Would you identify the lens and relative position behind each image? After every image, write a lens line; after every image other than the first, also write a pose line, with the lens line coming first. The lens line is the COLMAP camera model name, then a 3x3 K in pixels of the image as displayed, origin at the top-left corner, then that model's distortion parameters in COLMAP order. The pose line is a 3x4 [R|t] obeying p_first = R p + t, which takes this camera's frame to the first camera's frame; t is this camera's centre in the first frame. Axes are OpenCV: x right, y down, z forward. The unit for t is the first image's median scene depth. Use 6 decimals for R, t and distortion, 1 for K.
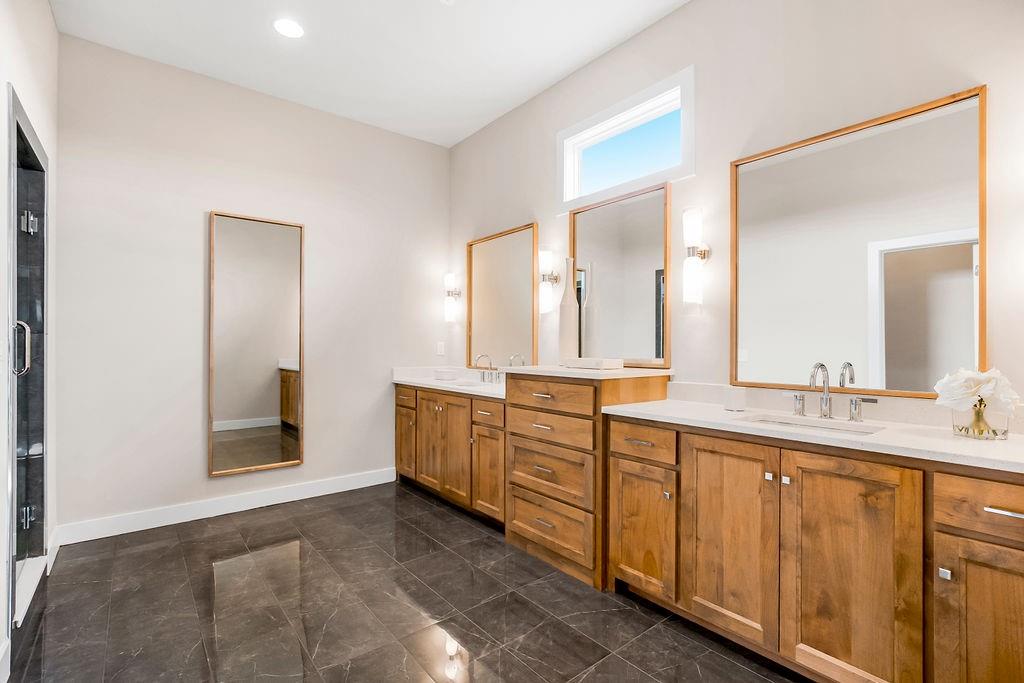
lens RADIAL K [[463.6, 0, 512.0], [0, 463.6, 341.5], [0, 0, 1]] dist [-0.003004, 0.000074]
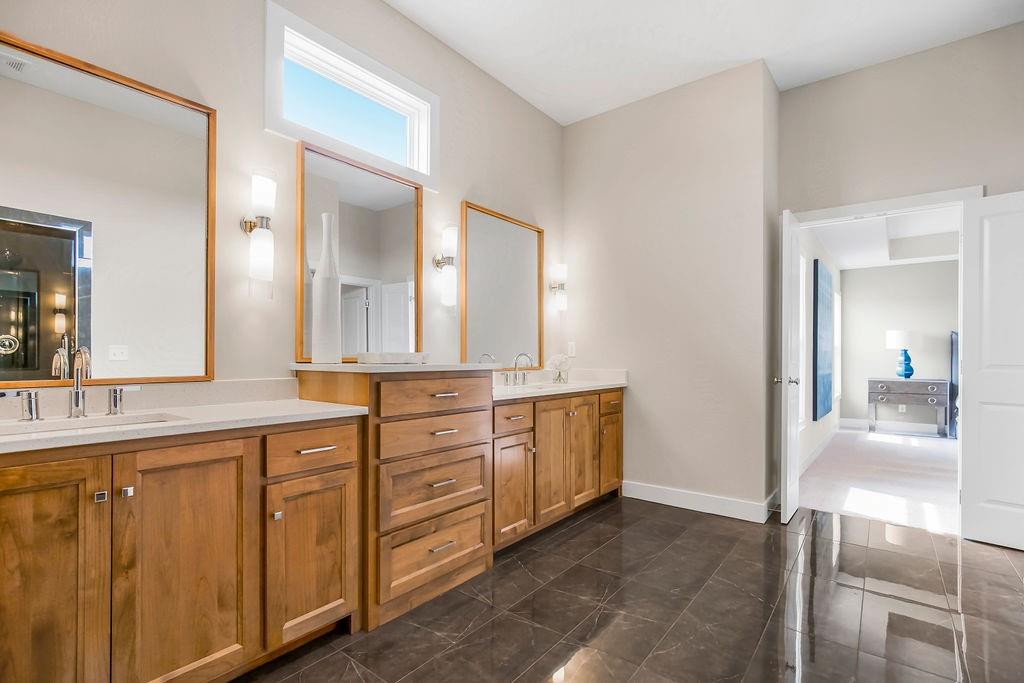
lens RADIAL K [[479.3, 0, 516.6], [0, 479.3, 350.3], [0, 0, 1]] dist [-0.002013, 0.000001]
pose [[-0.214670, 0.009727, 0.976638, -0.864626], [-0.011188, 0.999860, -0.012418, 0.048296], [-0.976623, -0.013593, -0.214531, 1.133518]]
